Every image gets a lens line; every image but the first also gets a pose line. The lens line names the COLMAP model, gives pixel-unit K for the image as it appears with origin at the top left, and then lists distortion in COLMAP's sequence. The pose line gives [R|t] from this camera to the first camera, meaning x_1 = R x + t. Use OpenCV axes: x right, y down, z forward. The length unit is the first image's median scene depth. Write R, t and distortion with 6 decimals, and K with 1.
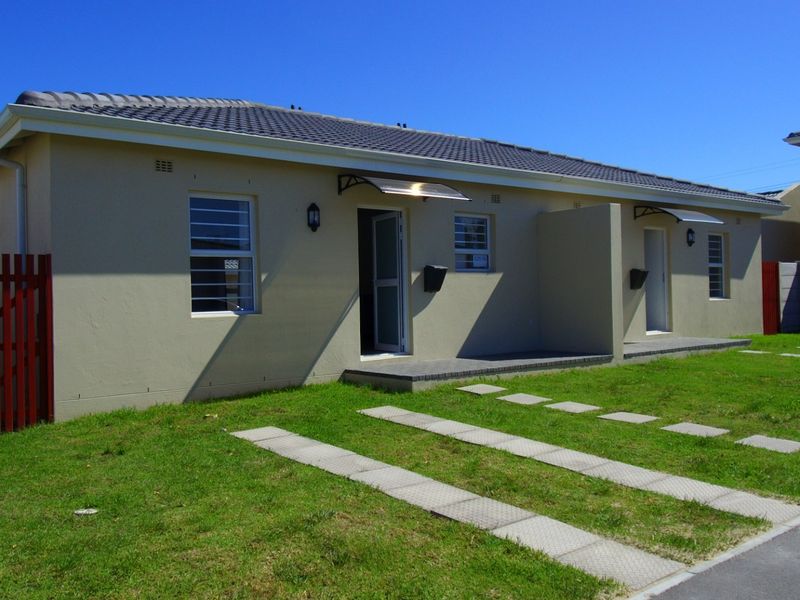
lens RADIAL K [[723.2, 0, 404.6], [0, 723.2, 288.6], [0, 0, 1]] dist [0.085454, -0.172163]
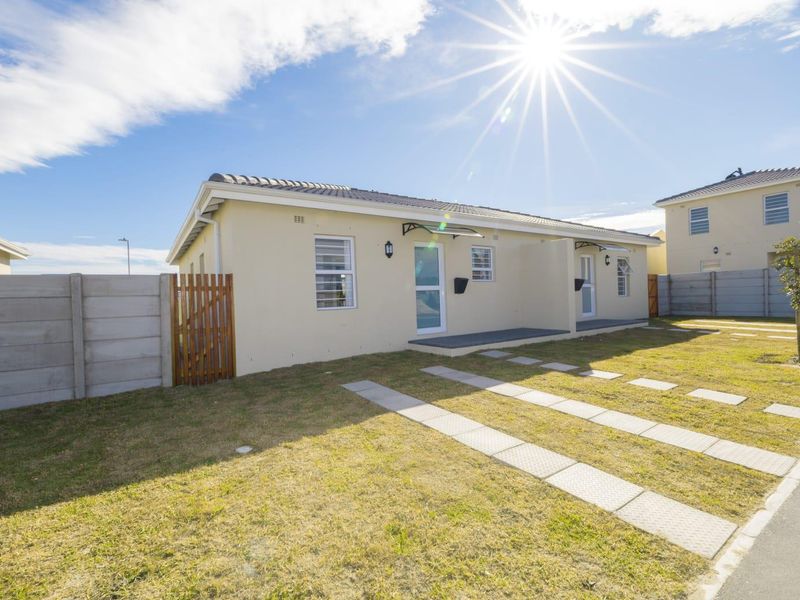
lens RADIAL K [[376.5, 0, 397.9], [0, 376.5, 299.4], [0, 0, 1]] dist [0.000040, 0.000317]
pose [[0.996859, -0.013063, -0.078110, -0.043061], [0.014252, 0.999791, 0.014689, 0.002836], [0.077902, -0.015756, 0.996836, 0.162369]]
